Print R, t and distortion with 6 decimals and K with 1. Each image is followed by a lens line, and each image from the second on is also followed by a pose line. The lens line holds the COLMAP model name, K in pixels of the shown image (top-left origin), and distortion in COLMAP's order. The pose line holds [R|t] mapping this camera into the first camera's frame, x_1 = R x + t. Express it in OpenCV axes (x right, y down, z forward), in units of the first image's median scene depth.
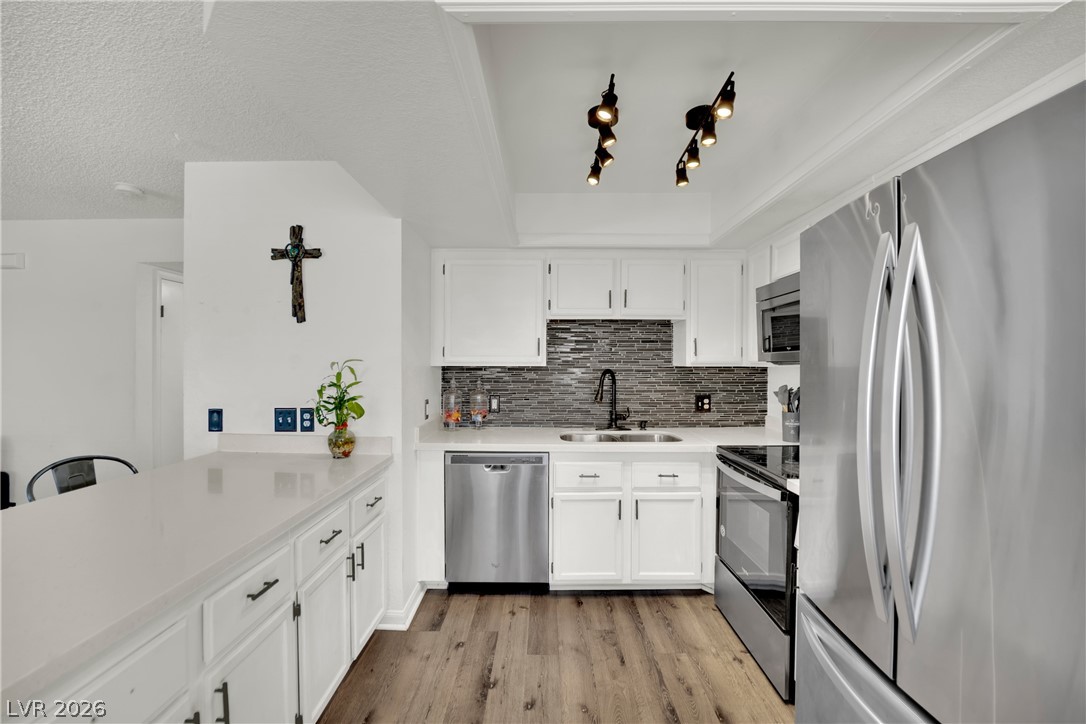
lens RADIAL K [[458.2, 0, 543.5], [0, 458.2, 362.8], [0, 0, 1]] dist [-0.013173, -0.003830]
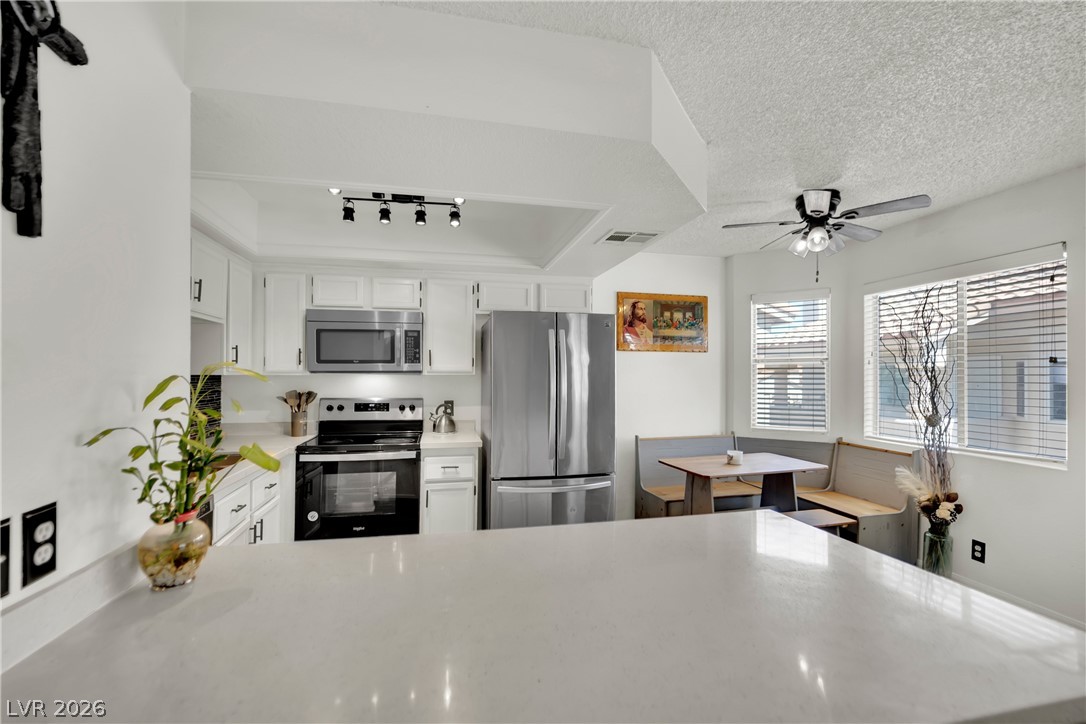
lens RADIAL K [[458.2, 0, 535.4], [0, 458.2, 380.9], [0, 0, 1]] dist [-0.013173, -0.003830]
pose [[-0.202887, -0.015706, 0.979076, -0.784012], [-0.002177, 0.999876, 0.015588, 0.004495], [-0.979200, 0.001032, -0.202896, 0.630699]]
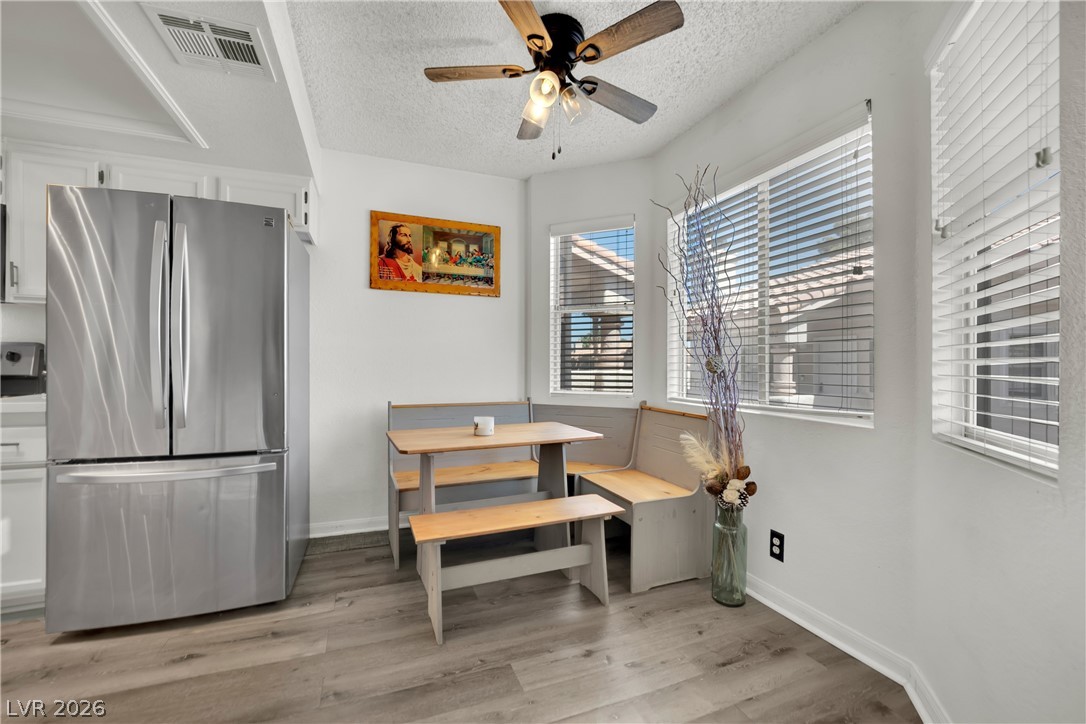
lens RADIAL K [[443.4, 0, 540.6], [0, 443.4, 366.7], [0, 0, 1]] dist [-0.019206, -0.001212]
pose [[-0.359496, -0.009928, 0.933094, -0.535850], [-0.009854, 0.999928, 0.006842, 0.105263], [-0.933095, -0.006735, -0.359568, 0.076003]]
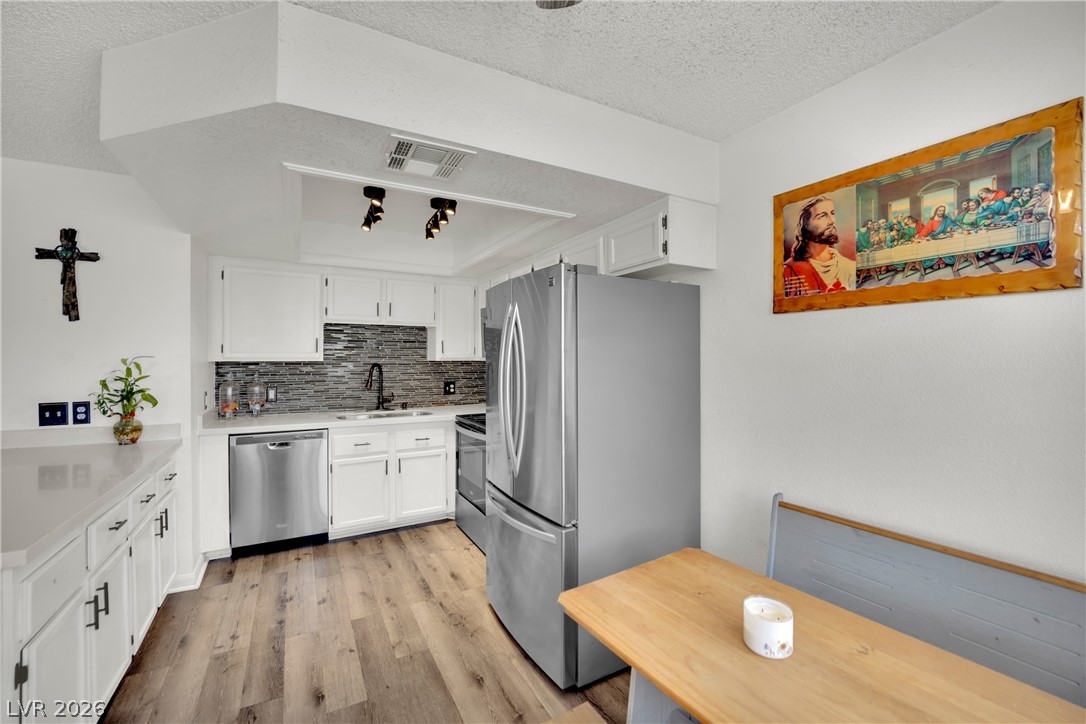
lens RADIAL K [[443.4, 0, 543.3], [0, 443.4, 358.4], [0, 0, 1]] dist [-0.019206, -0.001212]
pose [[0.872787, -0.002552, 0.488095, -0.062899], [0.001395, 0.999995, 0.002734, -0.002631], [-0.488100, -0.001705, 0.872786, -0.352166]]
